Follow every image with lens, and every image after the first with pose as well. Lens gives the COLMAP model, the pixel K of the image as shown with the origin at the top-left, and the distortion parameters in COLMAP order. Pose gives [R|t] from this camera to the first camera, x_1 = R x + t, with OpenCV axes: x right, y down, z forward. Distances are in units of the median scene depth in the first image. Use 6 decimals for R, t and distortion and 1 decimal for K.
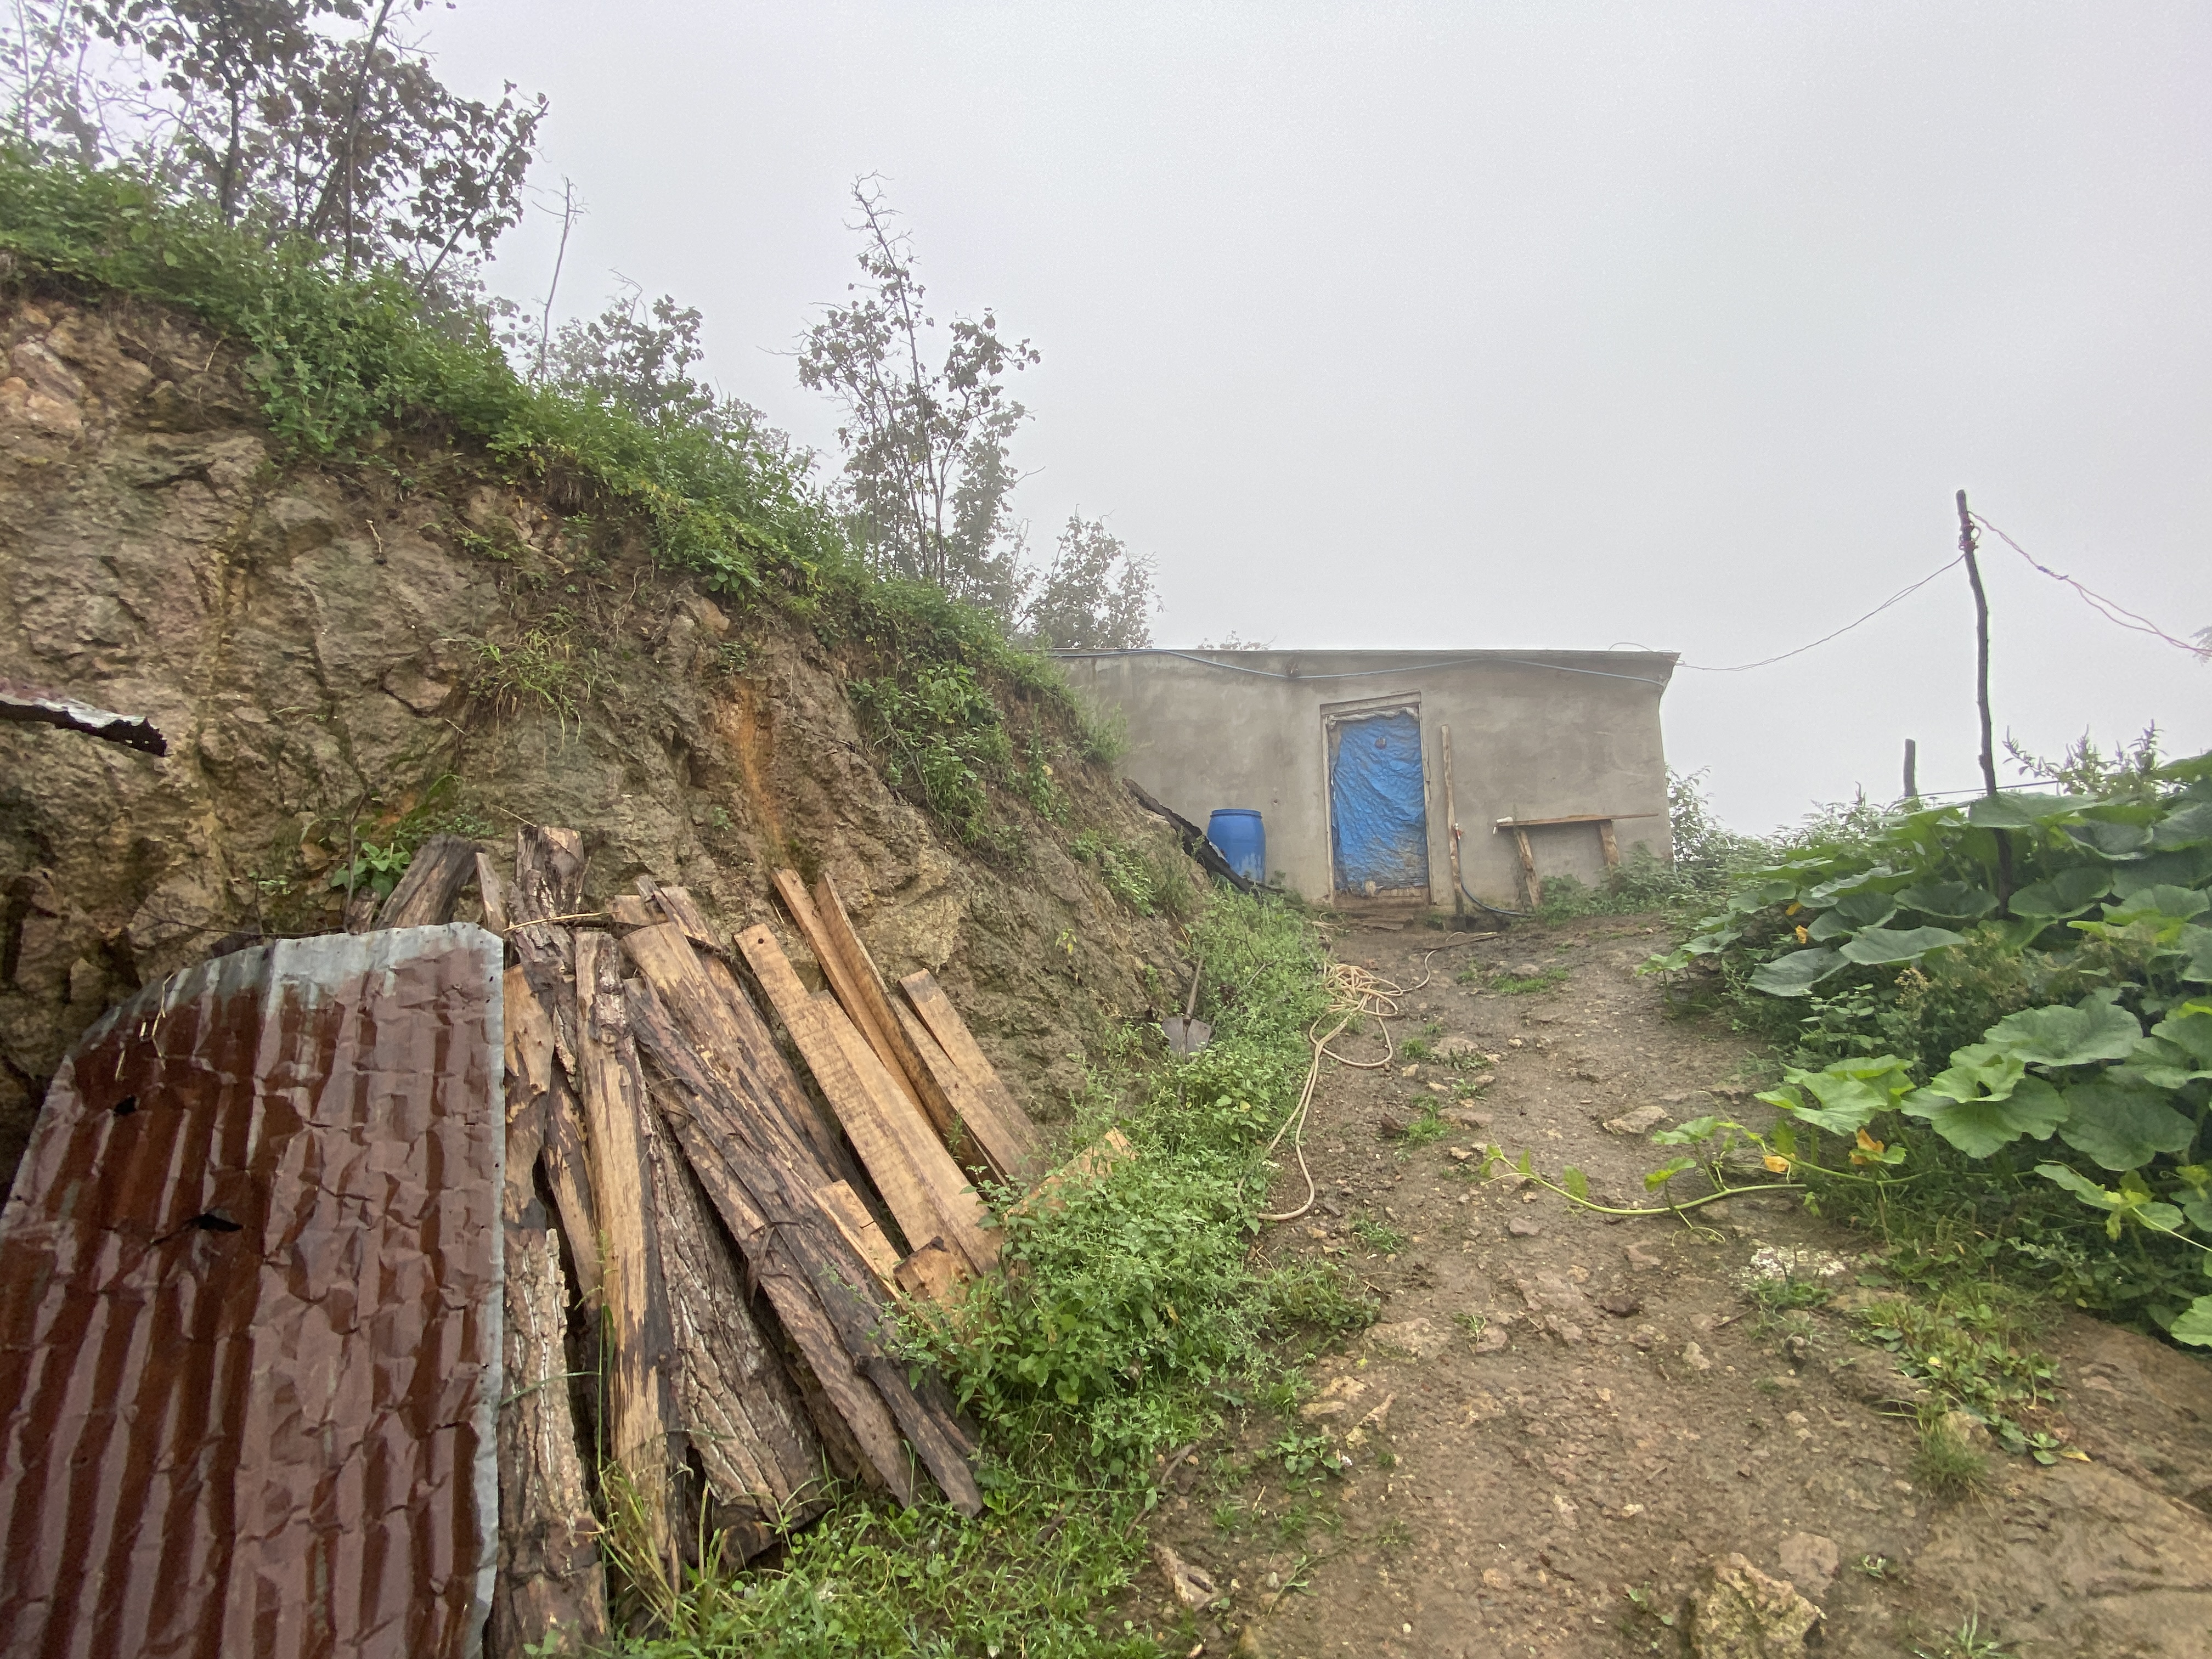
lens RADIAL K [[891.3, 0, 1099.5], [0, 891.3, 823.6], [0, 0, 1]] dist [0.037017, -0.027531]
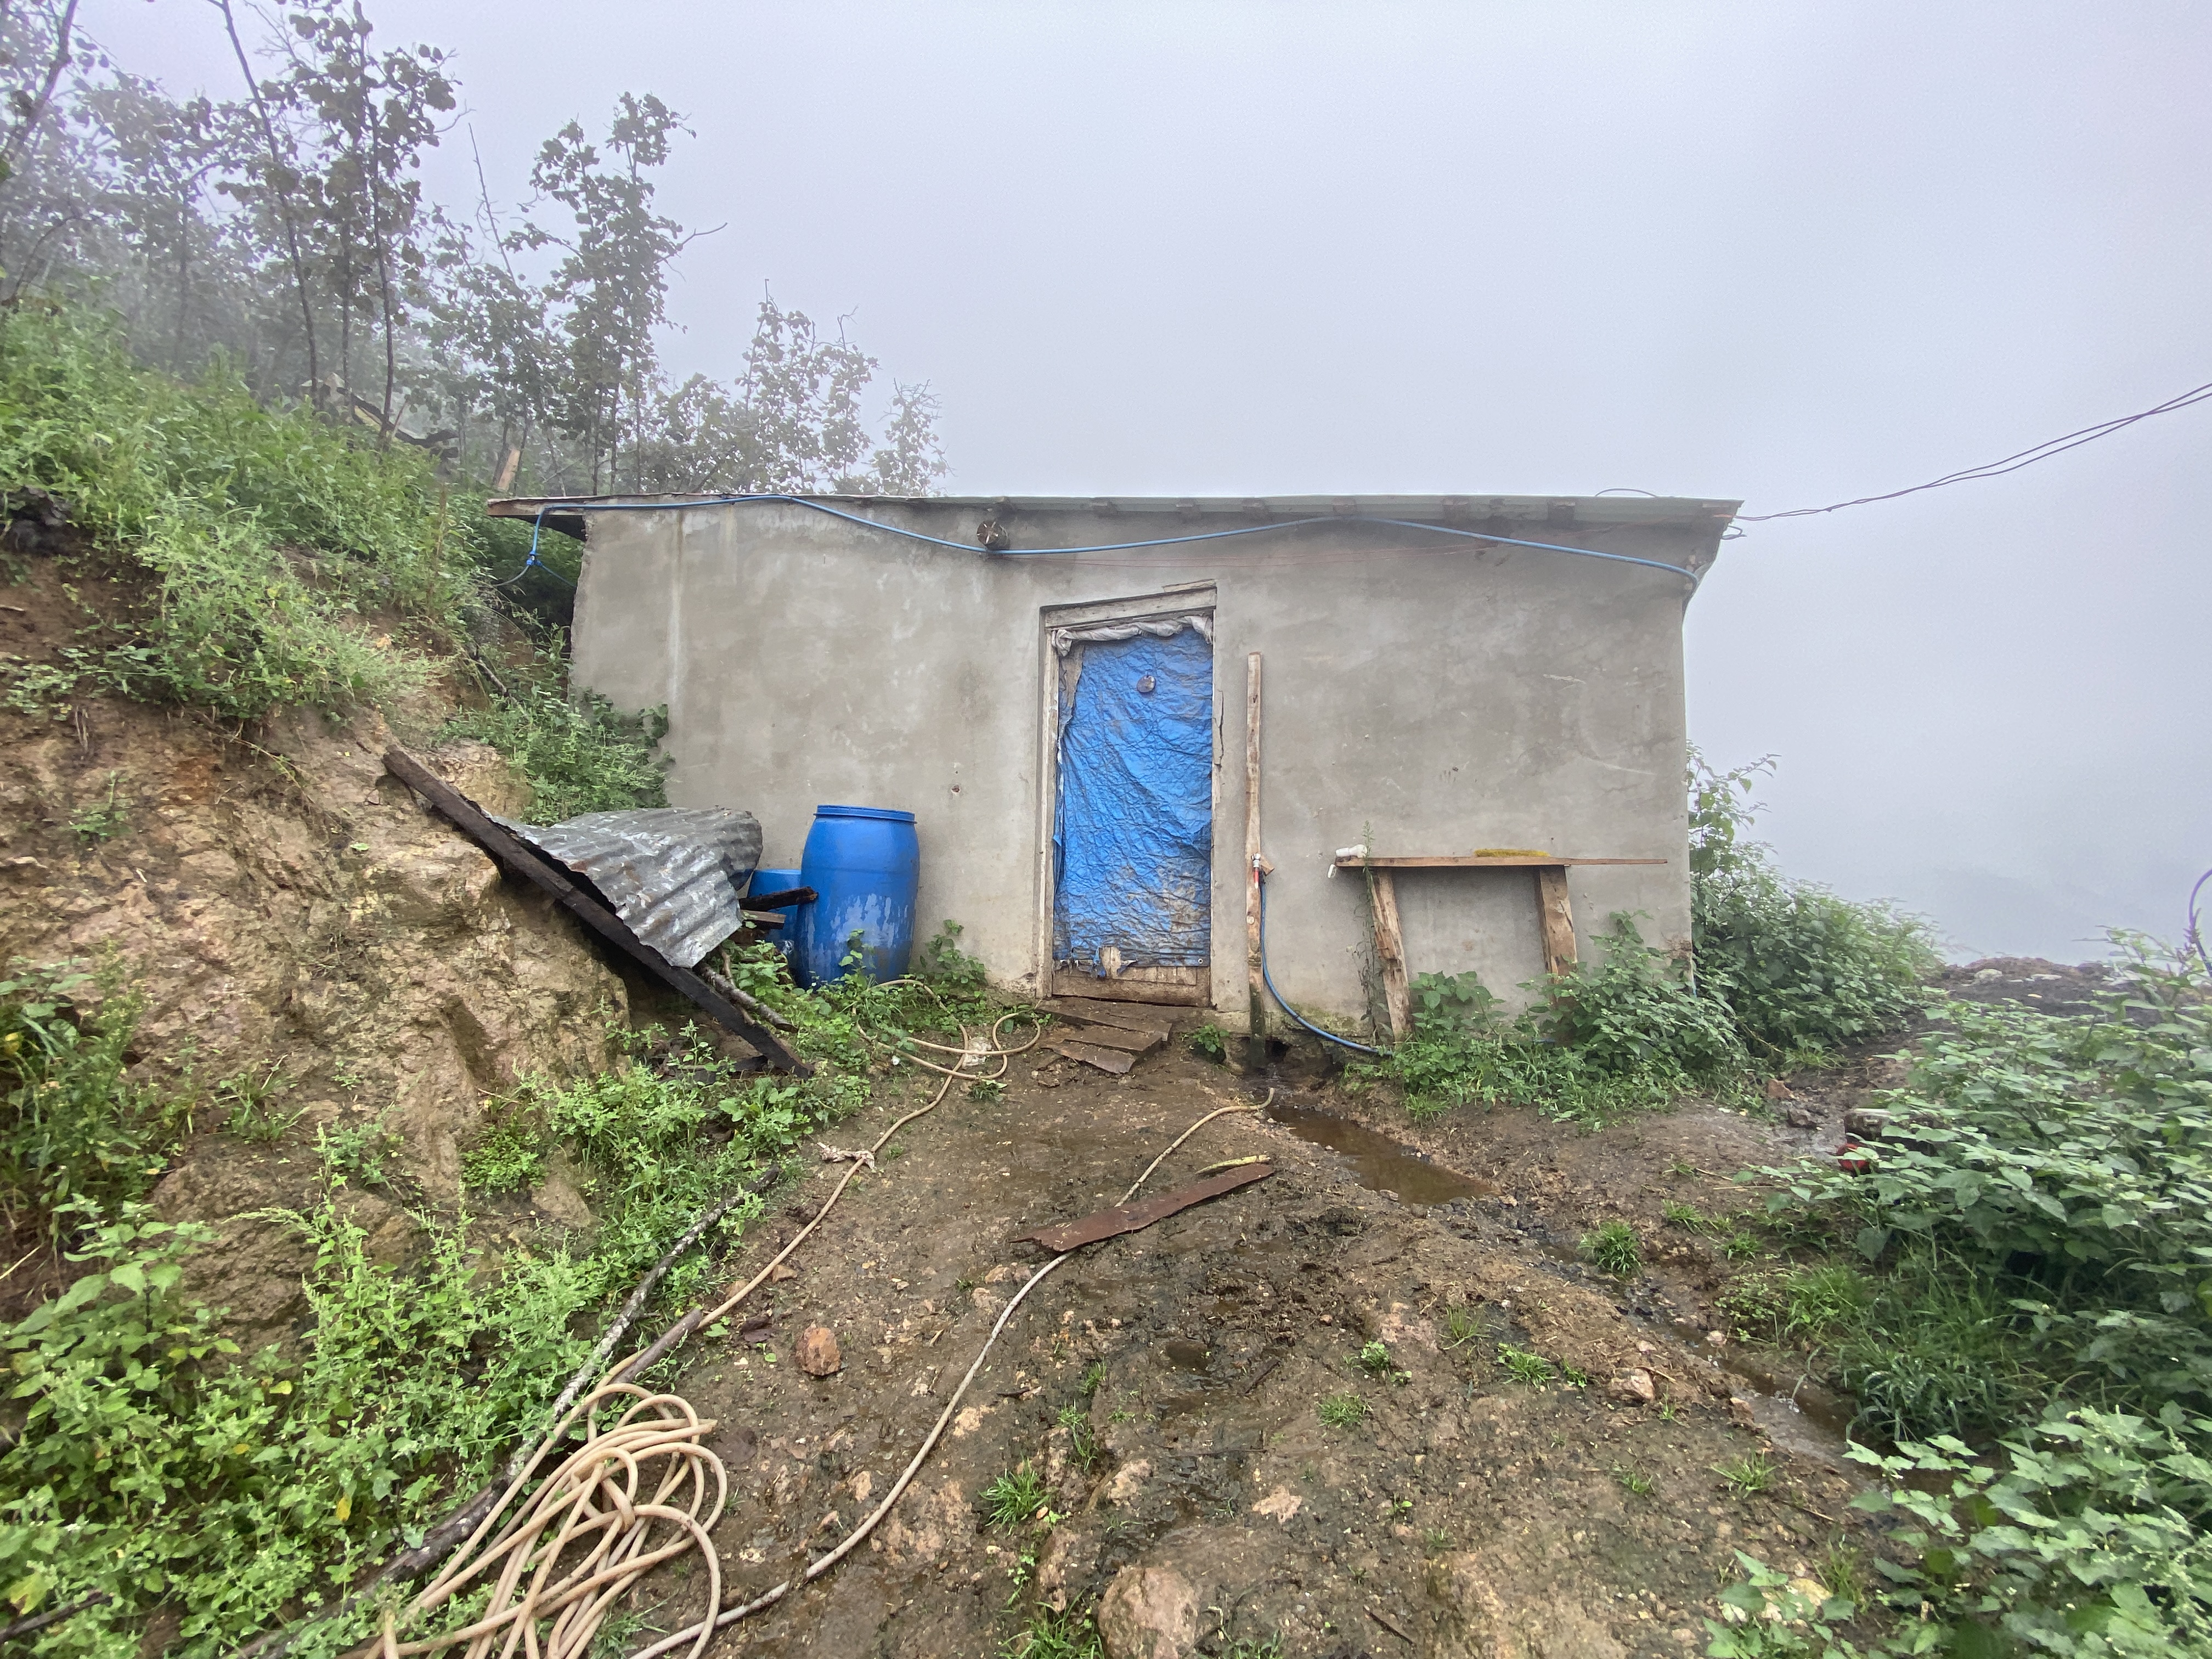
lens RADIAL K [[891.3, 0, 1099.5], [0, 891.3, 823.6], [0, 0, 1]] dist [0.037017, -0.027531]
pose [[0.999243, 0.033812, 0.019240, 0.288698], [-0.034983, 0.997324, 0.064195, -0.043175], [-0.017018, -0.064820, 0.997752, 0.490596]]
